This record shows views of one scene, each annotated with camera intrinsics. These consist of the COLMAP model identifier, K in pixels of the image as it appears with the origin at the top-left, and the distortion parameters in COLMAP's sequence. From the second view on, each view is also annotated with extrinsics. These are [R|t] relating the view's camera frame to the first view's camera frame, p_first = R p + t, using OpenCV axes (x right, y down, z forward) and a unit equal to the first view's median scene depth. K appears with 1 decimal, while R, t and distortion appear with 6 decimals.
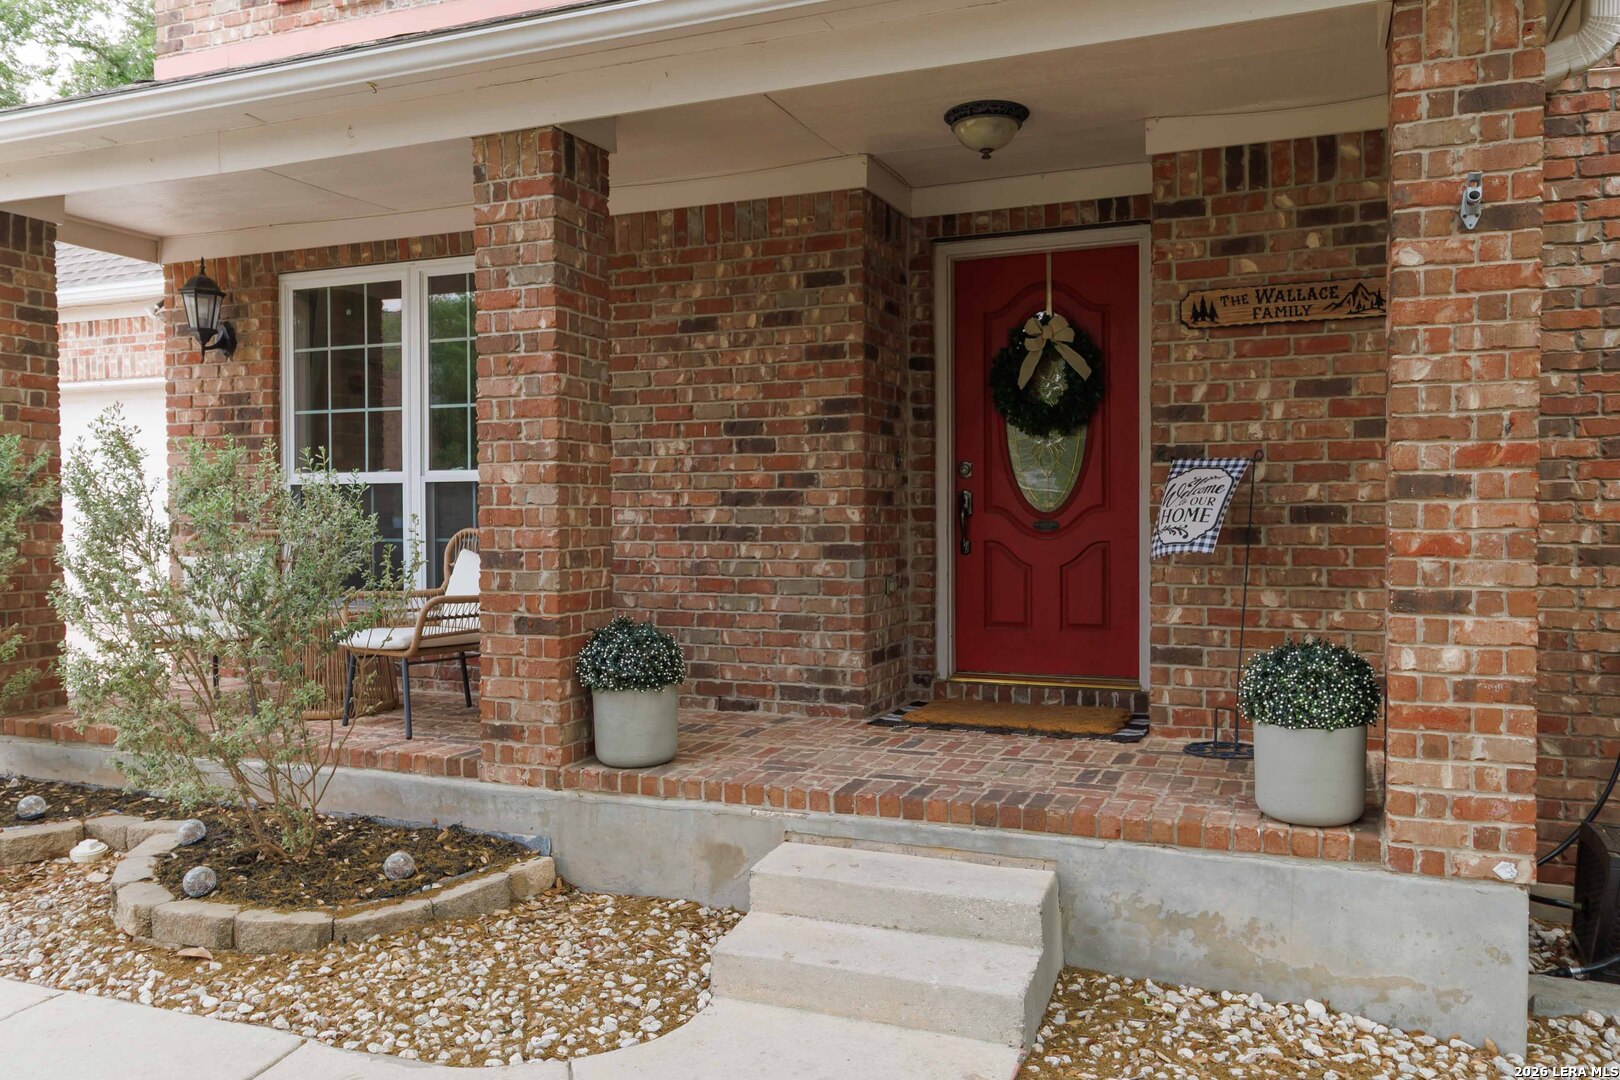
lens RADIAL K [[1240.7, 0, 804.2], [0, 1240.7, 551.2], [0, 0, 1]] dist [0.002192, 0.001601]
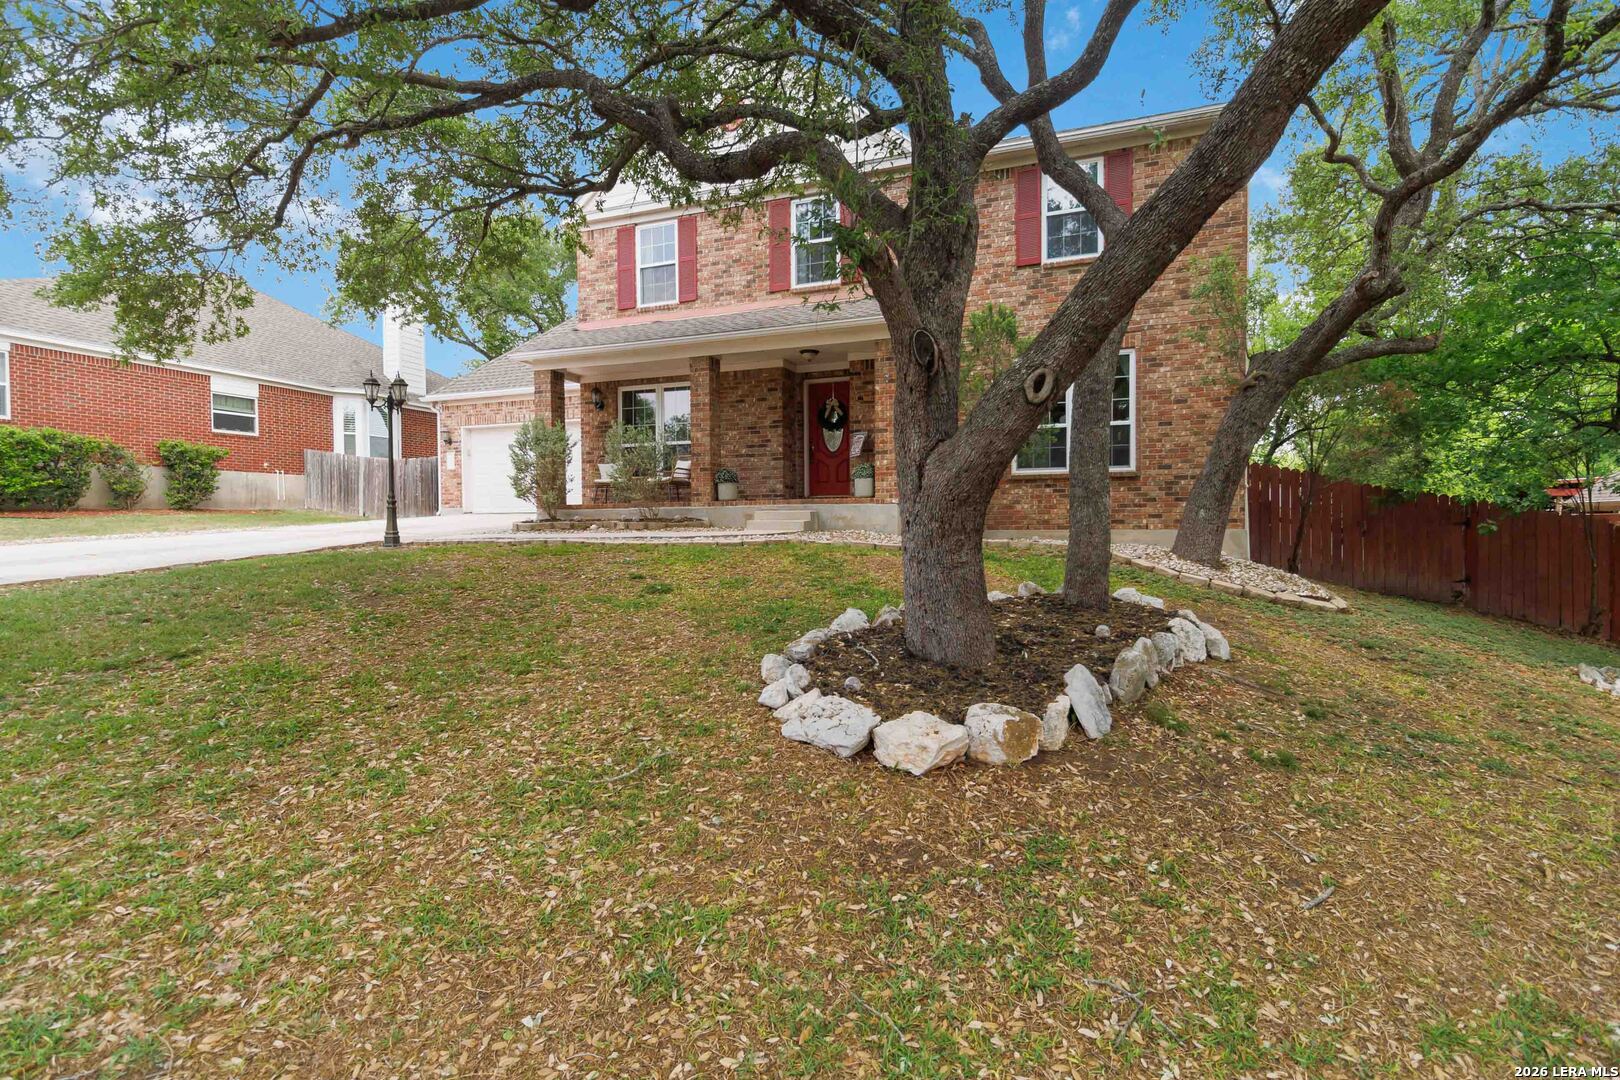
lens RADIAL K [[749.0, 0, 812.3], [0, 749.0, 544.0], [0, 0, 1]] dist [0.001849, 0.001319]
pose [[0.999443, -0.003679, 0.033177, 0.061028], [0.003642, 0.999993, 0.001187, 0.267166], [-0.033181, -0.001066, 0.999449, -1.372444]]
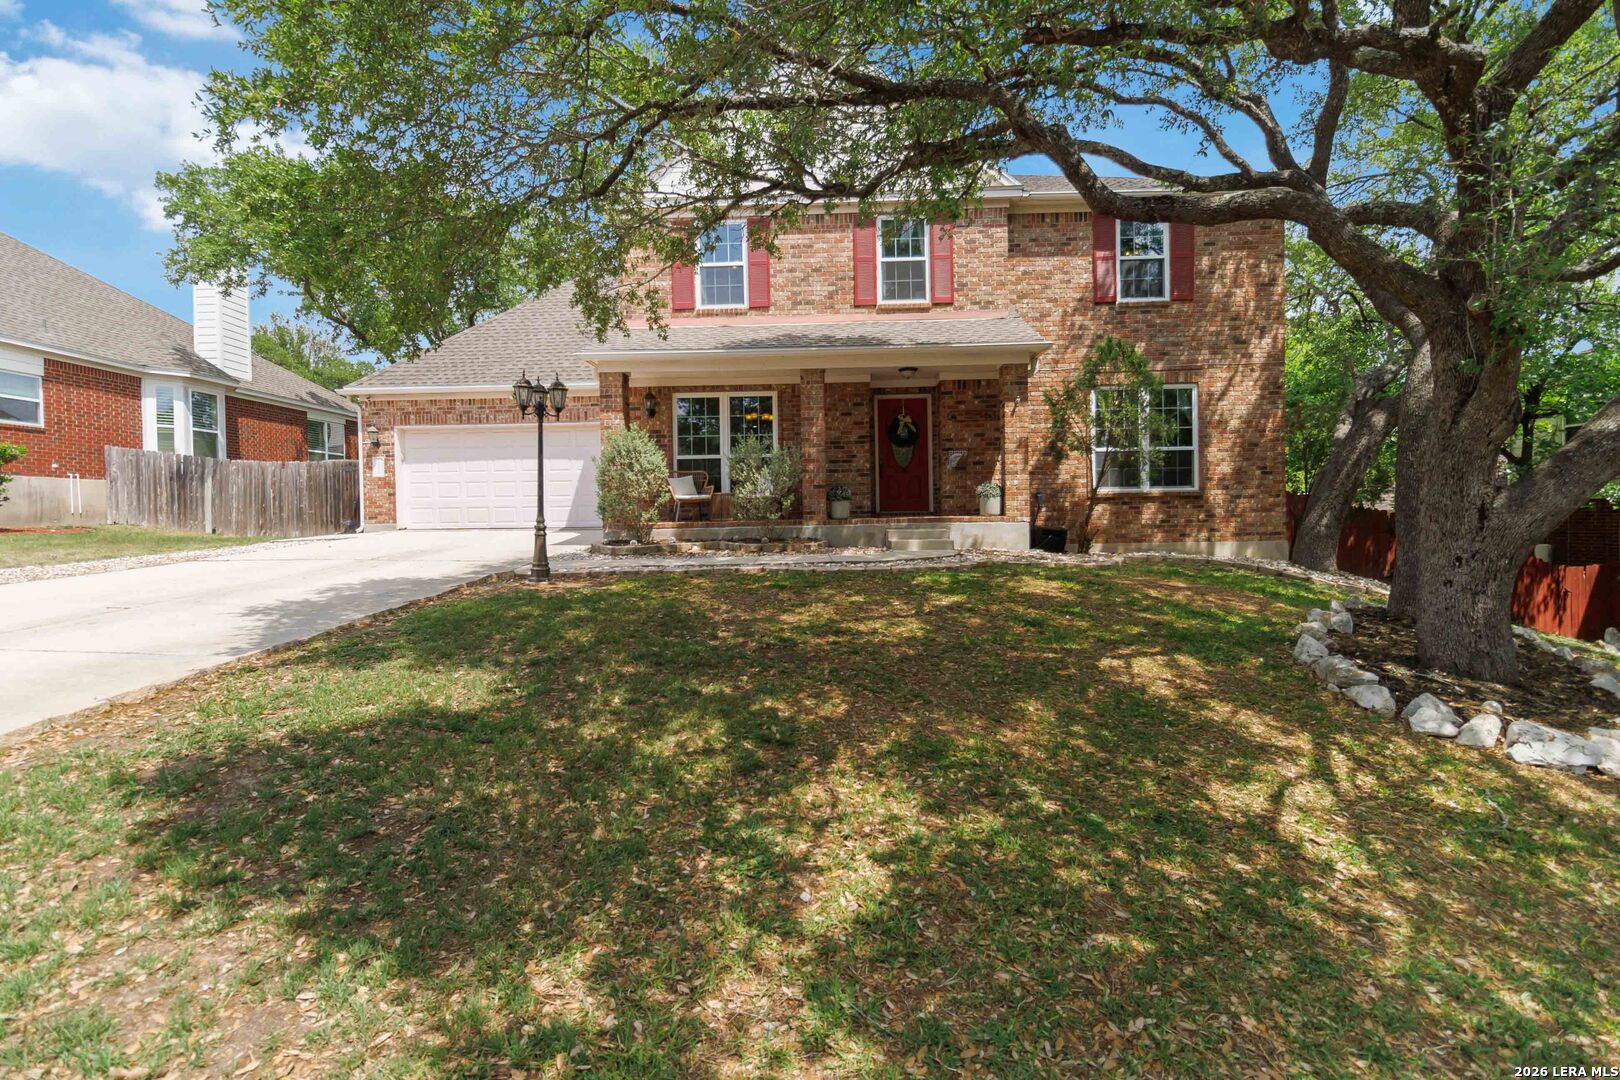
lens RADIAL K [[749.0, 0, 813.9], [0, 749.0, 546.1], [0, 0, 1]] dist [0.001849, 0.001319]
pose [[0.938953, -0.023614, 0.343234, -0.927967], [0.022258, 0.999721, 0.007891, 0.200935], [-0.343325, 0.000230, 0.939217, -1.148939]]
